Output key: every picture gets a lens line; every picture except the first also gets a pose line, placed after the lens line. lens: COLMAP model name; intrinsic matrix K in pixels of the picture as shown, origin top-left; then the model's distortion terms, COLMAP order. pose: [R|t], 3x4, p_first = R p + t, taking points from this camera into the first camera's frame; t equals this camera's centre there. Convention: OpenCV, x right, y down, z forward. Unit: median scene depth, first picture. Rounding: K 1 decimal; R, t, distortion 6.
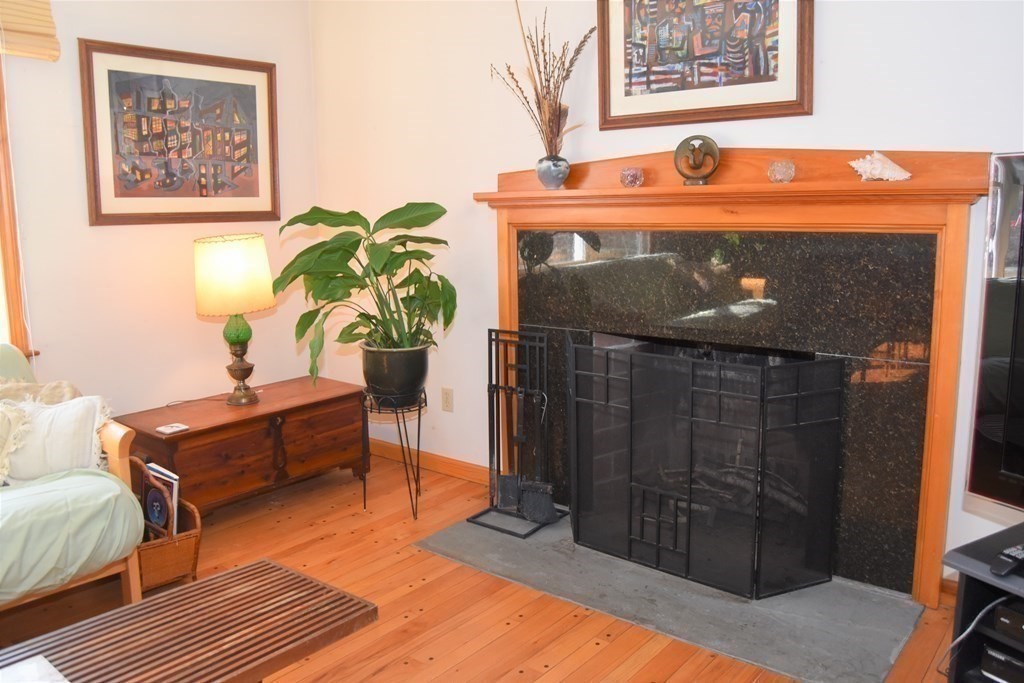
lens RADIAL K [[796.2, 0, 512.0], [0, 796.2, 341.5], [0, 0, 1]] dist [-0.071371, 0.004131]
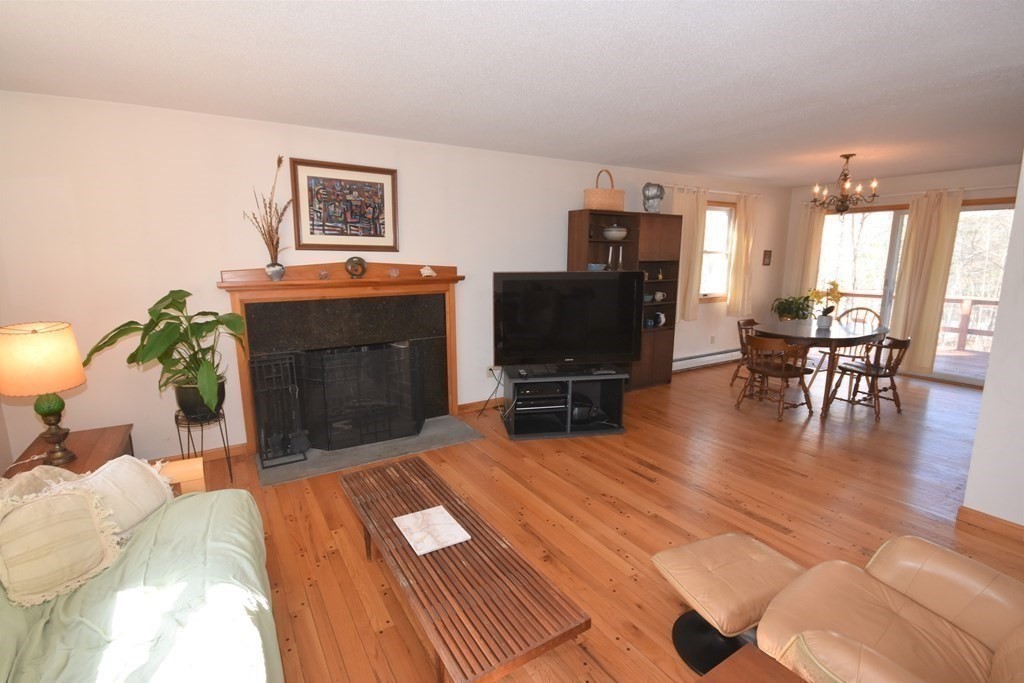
lens RADIAL K [[475.4, 0, 512.0], [0, 475.4, 348.0], [0, 0, 1]] dist [0.019022, -0.016161]
pose [[0.318645, -0.159175, 0.934413, -0.886665], [0.148356, 0.982025, 0.116695, -0.083681], [-0.936192, 0.101441, 0.336532, 0.108663]]
